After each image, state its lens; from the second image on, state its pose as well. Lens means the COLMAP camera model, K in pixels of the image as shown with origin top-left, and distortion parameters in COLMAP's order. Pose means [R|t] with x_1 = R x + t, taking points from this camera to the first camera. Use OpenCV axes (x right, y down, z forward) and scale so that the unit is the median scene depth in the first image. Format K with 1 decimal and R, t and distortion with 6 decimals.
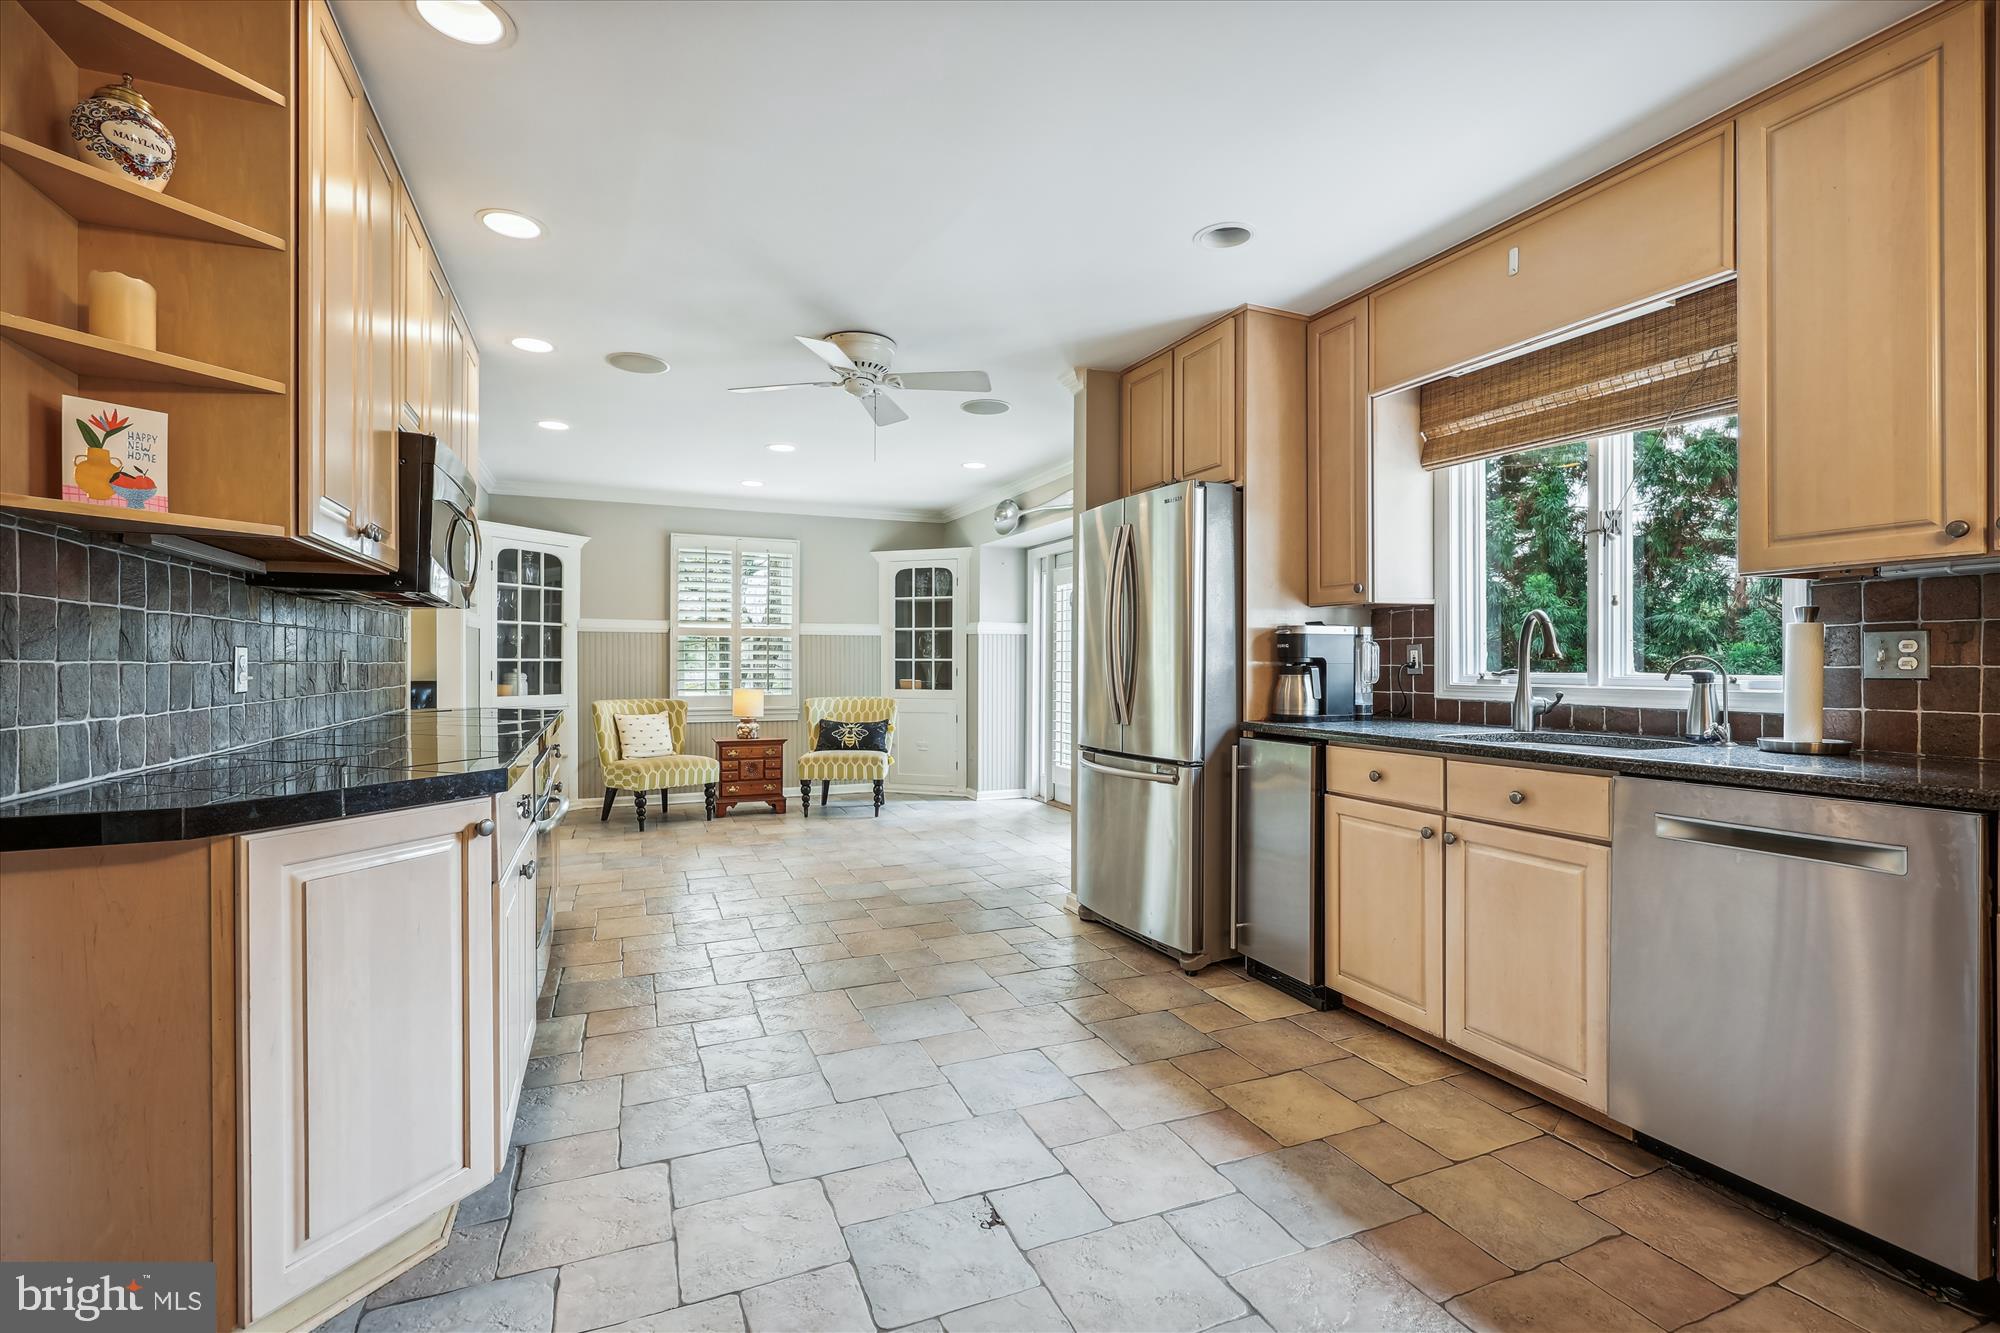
lens RADIAL K [[919.9, 0, 1005.1], [0, 919.9, 667.7], [0, 0, 1]] dist [-0.001989, -0.000181]
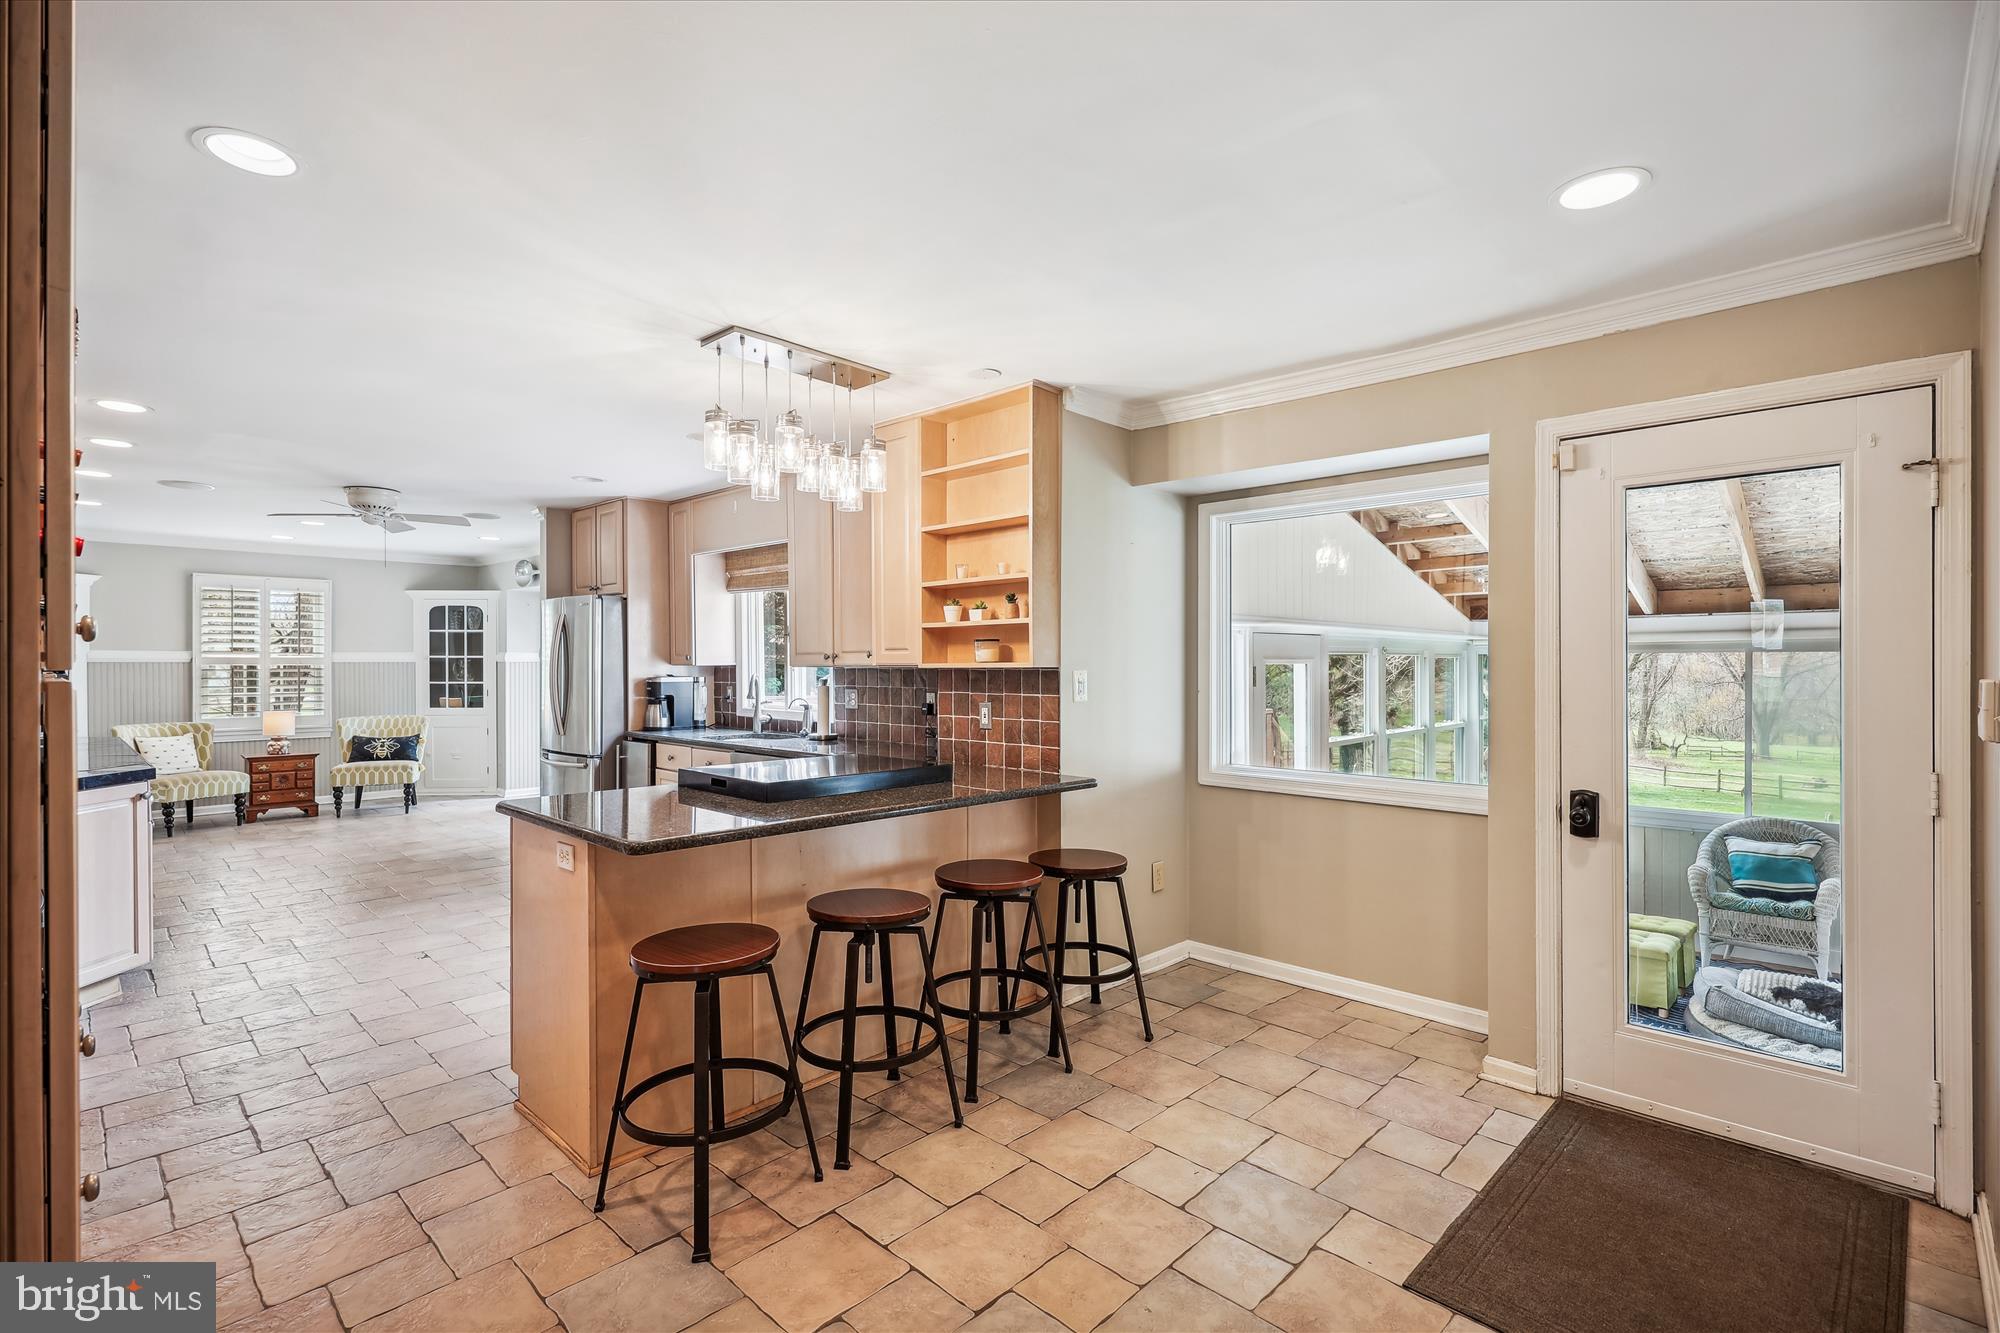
lens RADIAL K [[919.9, 0, 987.6], [0, 919.9, 669.7], [0, 0, 1]] dist [-0.001989, -0.000181]
pose [[0.923558, -0.004412, 0.383433, 0.106824], [0.004264, 0.999990, 0.001235, -0.028504], [-0.383434, 0.000494, 0.923568, -0.430441]]
